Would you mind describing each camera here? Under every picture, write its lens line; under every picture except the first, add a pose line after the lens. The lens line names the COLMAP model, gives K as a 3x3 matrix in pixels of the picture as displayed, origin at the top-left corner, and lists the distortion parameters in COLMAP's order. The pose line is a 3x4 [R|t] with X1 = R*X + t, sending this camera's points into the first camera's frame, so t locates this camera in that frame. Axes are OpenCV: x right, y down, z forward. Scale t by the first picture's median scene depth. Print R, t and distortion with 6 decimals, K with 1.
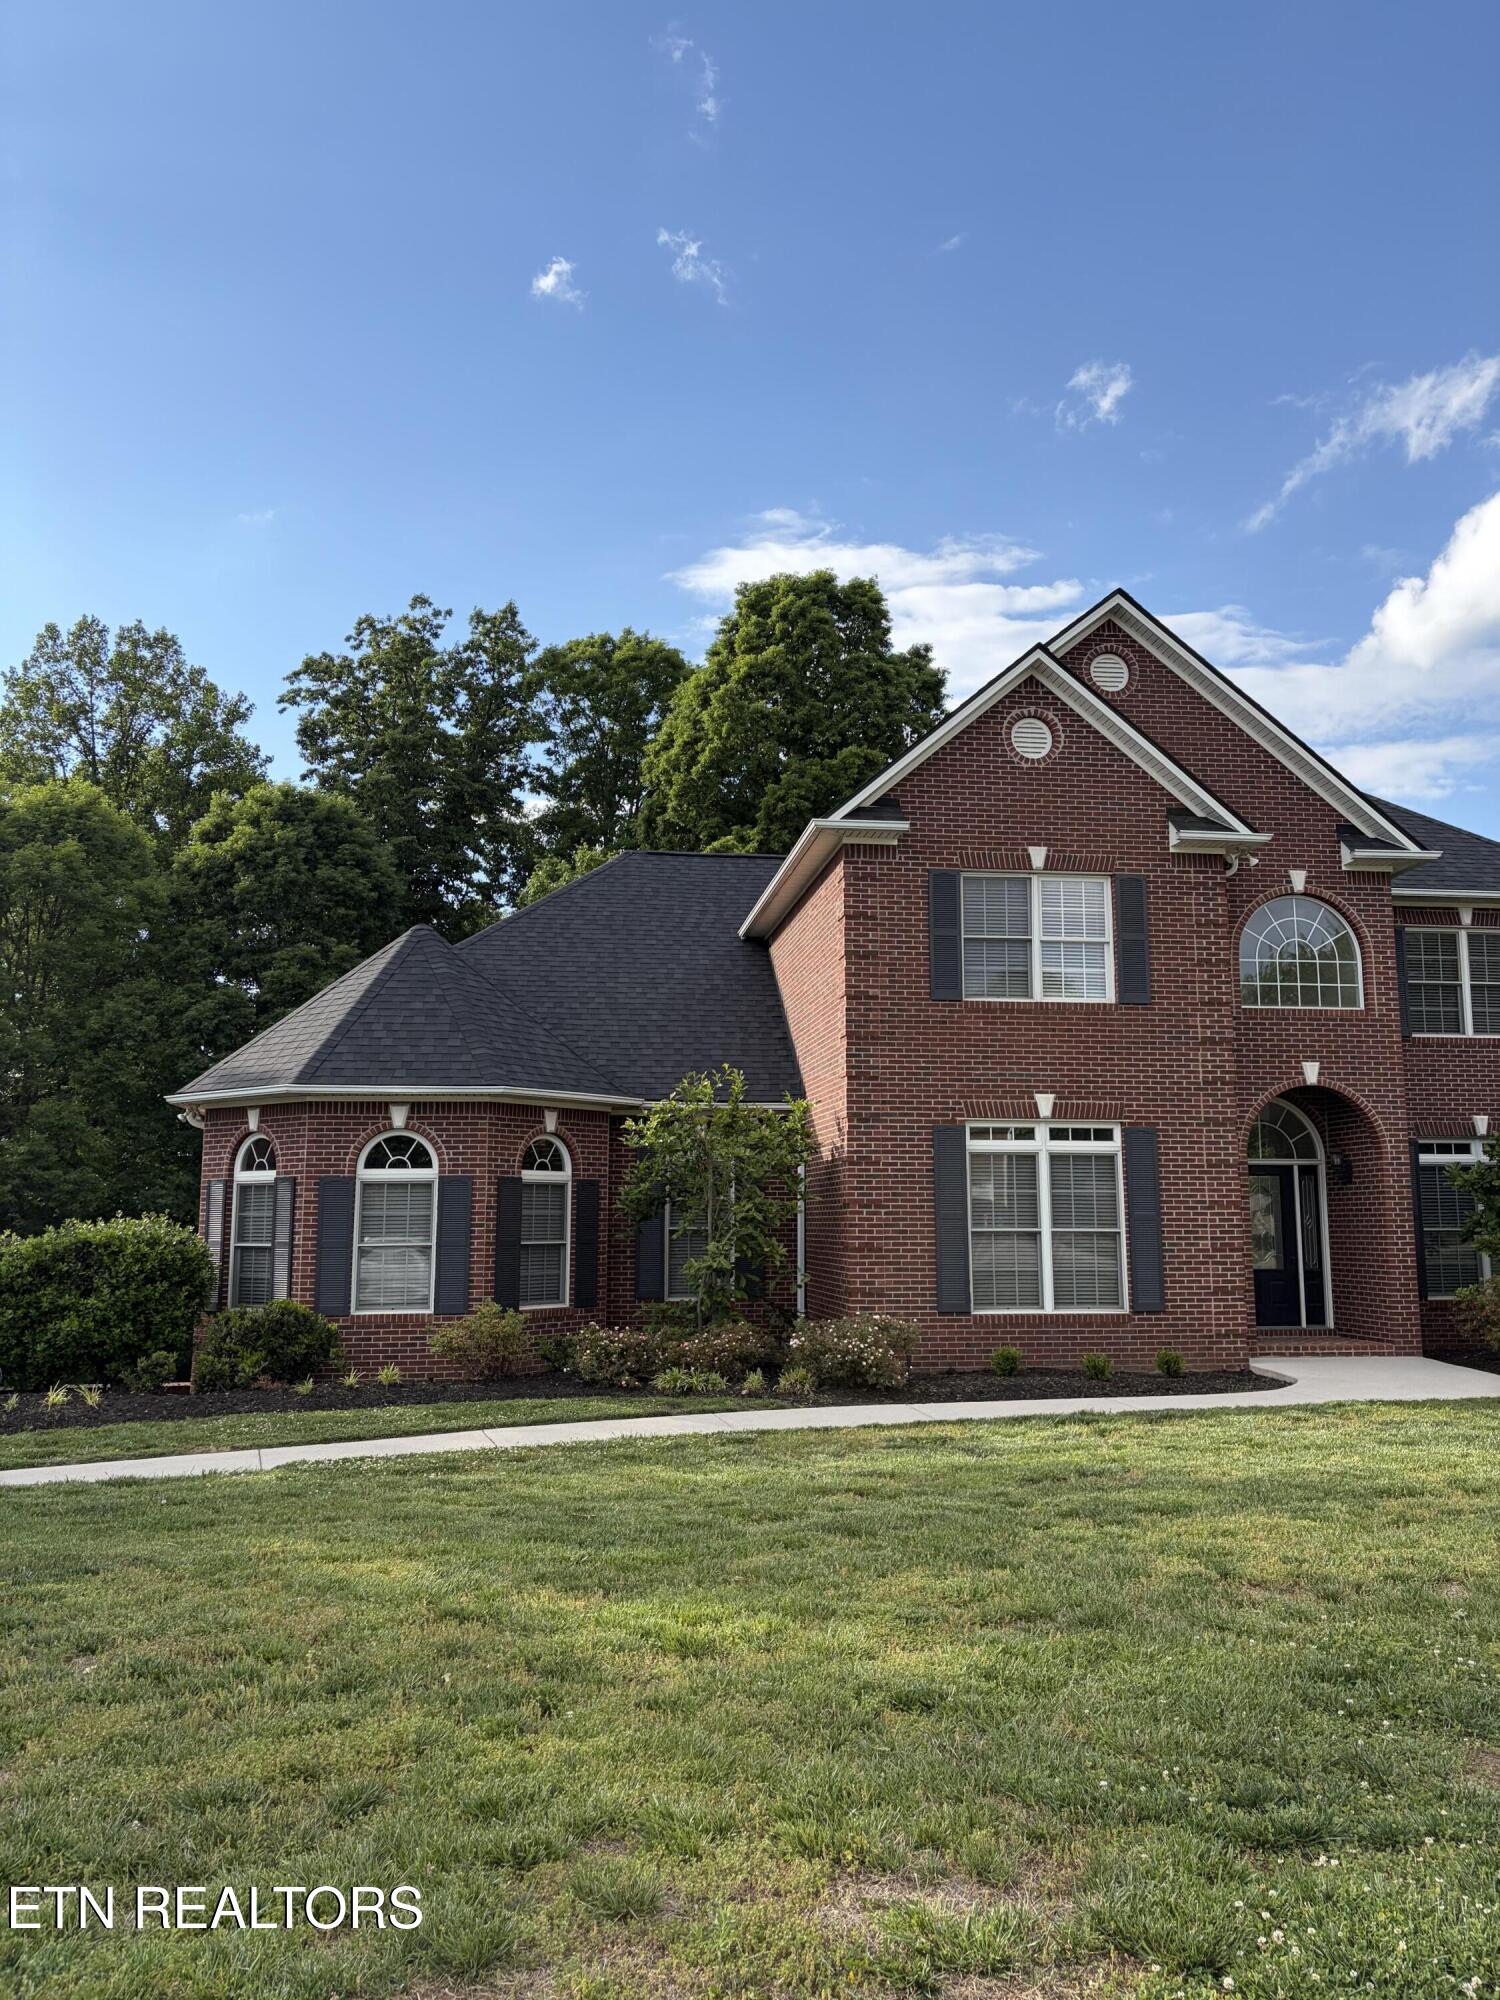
lens RADIAL K [[1511.8, 0, 750.0], [0, 1511.8, 1000.0], [0, 0, 1]] dist [0.055363, -0.006196]
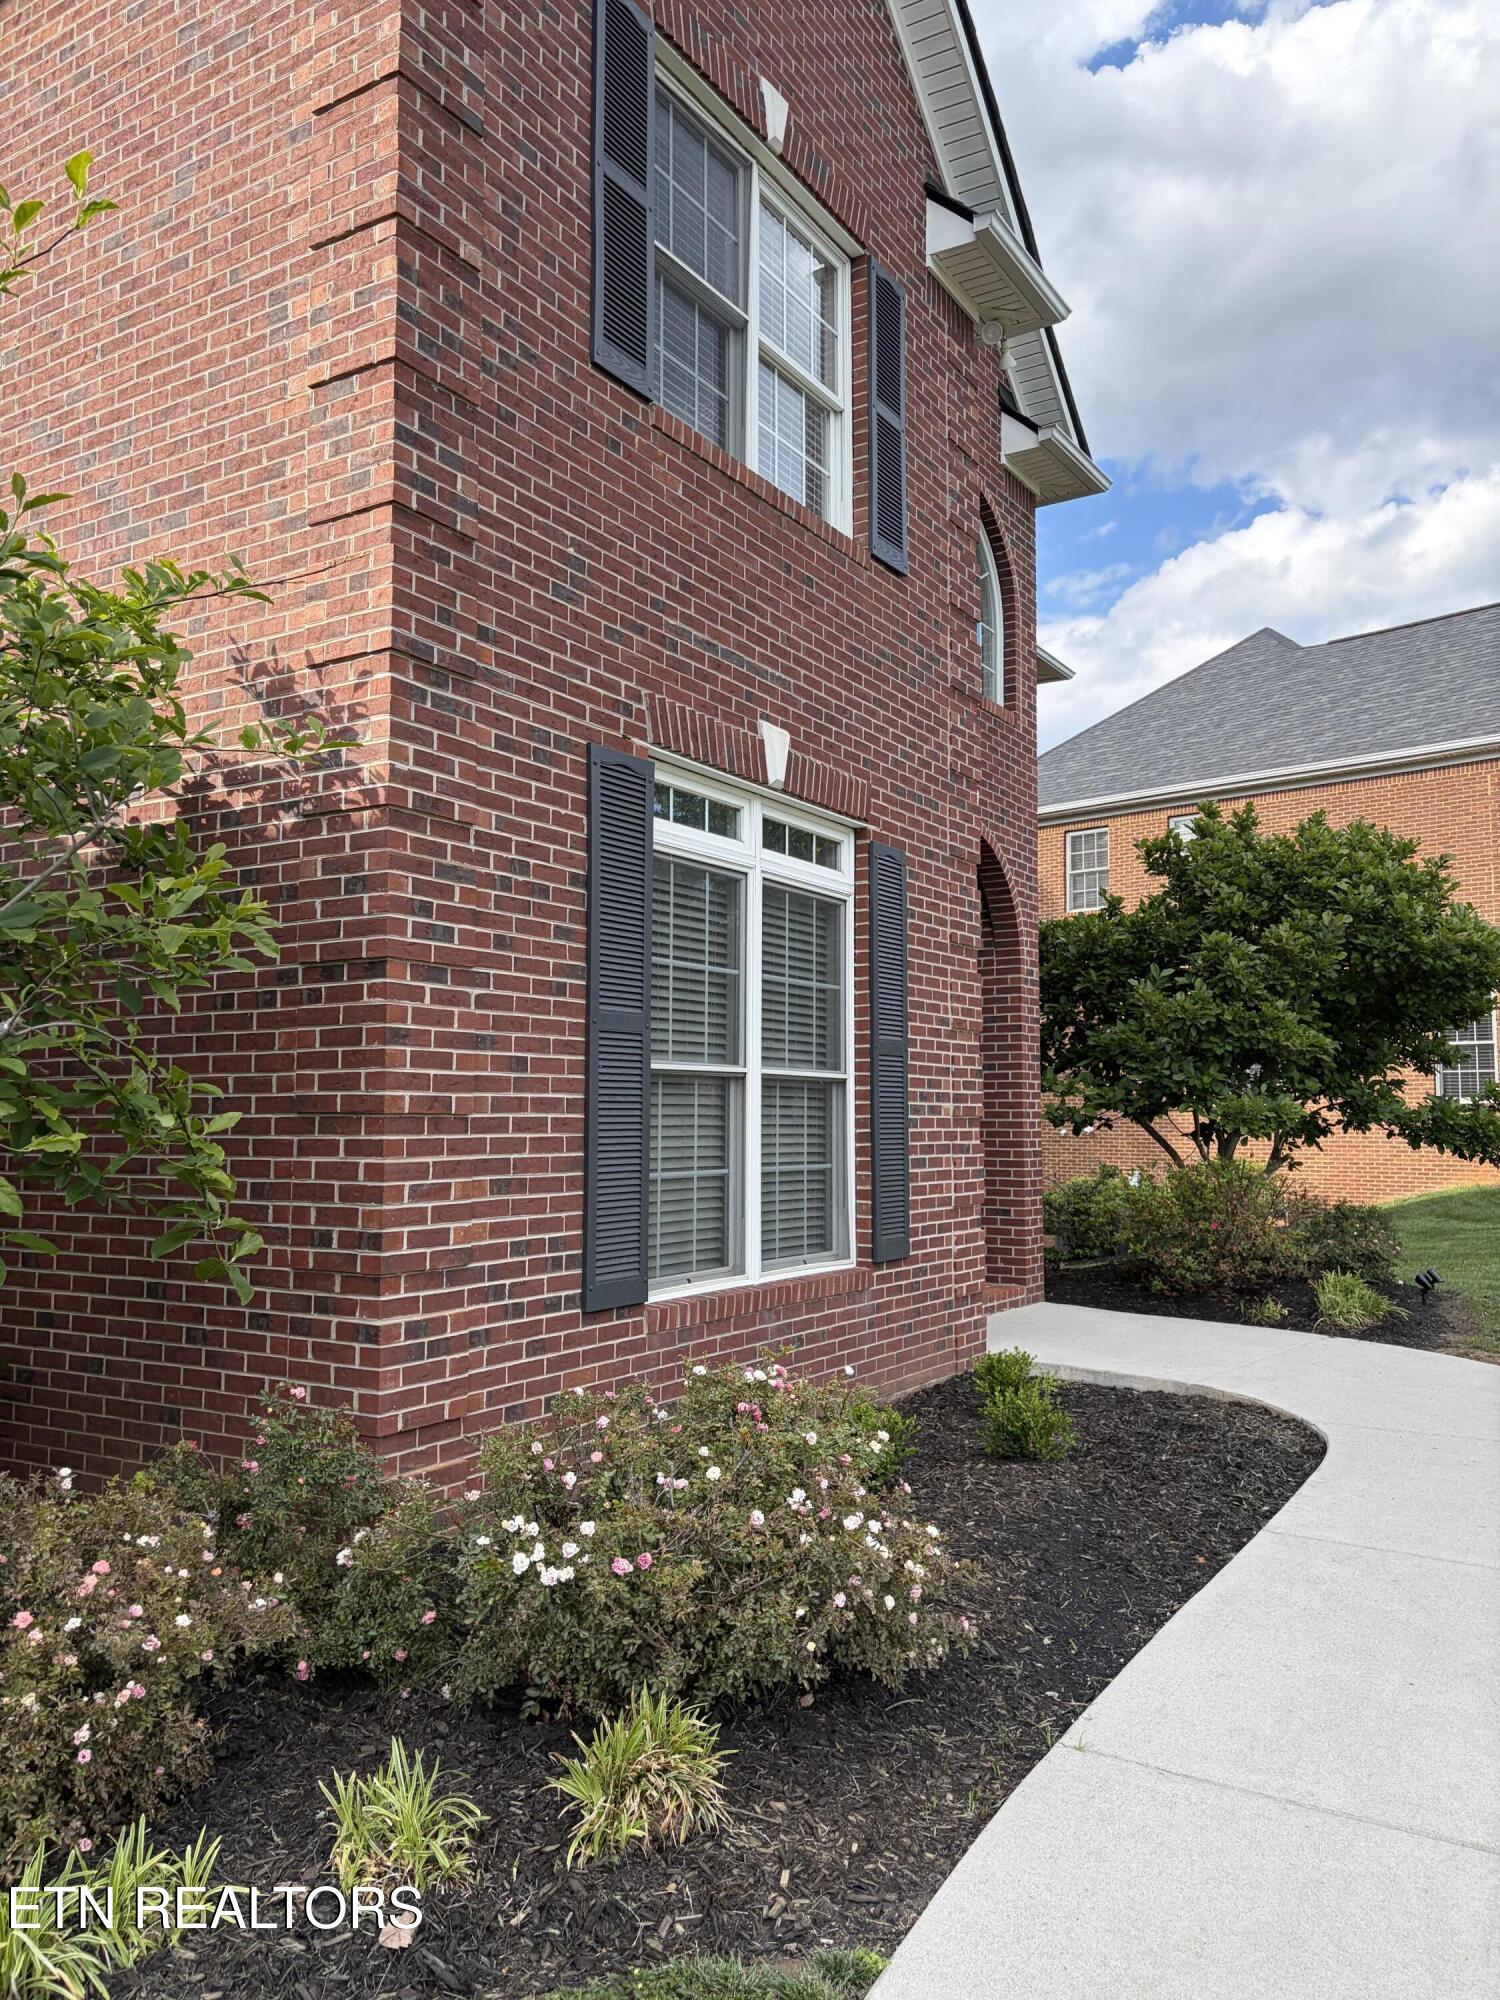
lens RADIAL K [[1511.8, 0, 750.0], [0, 1511.8, 1000.0], [0, 0, 1]] dist [0.055363, -0.006196]
pose [[0.638871, 0.064308, 0.766622, -0.101193], [-0.116314, 0.993119, 0.013624, 0.126536], [-0.760471, -0.097873, 0.641954, 0.742408]]
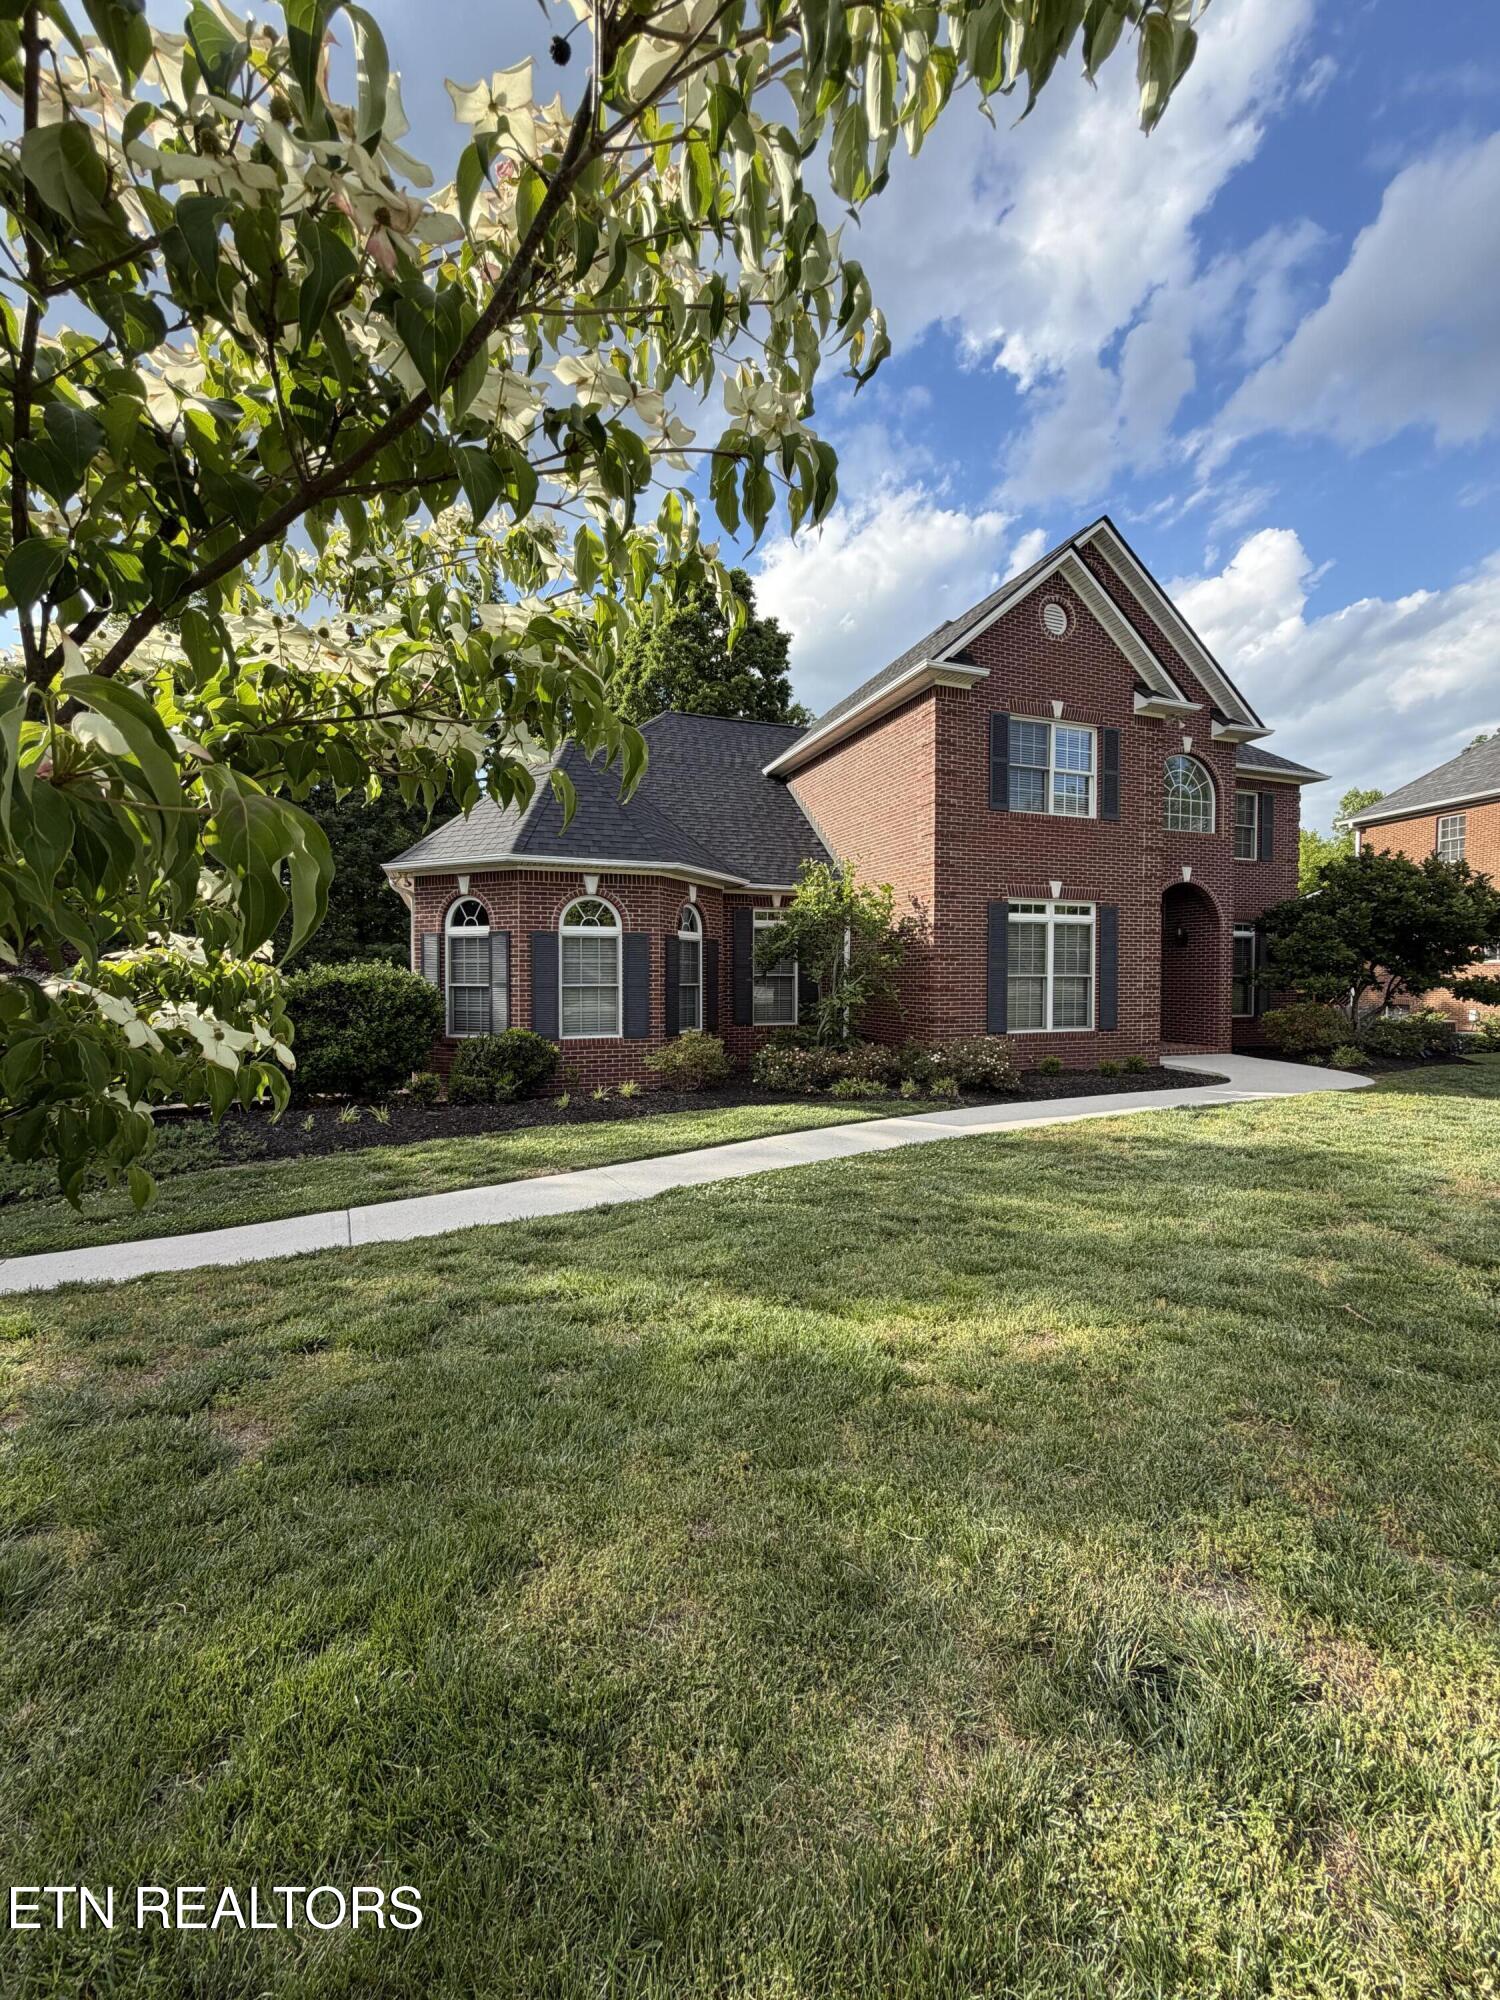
lens RADIAL K [[794.3, 0, 751.0], [0, 794.3, 995.8], [0, 0, 1]] dist [0.000522, 0.000149]
pose [[0.974849, -0.003370, 0.222839, -0.248485], [-0.034939, 0.985211, 0.167747, 0.052503], [-0.220109, -0.171314, 0.960314, 0.326116]]
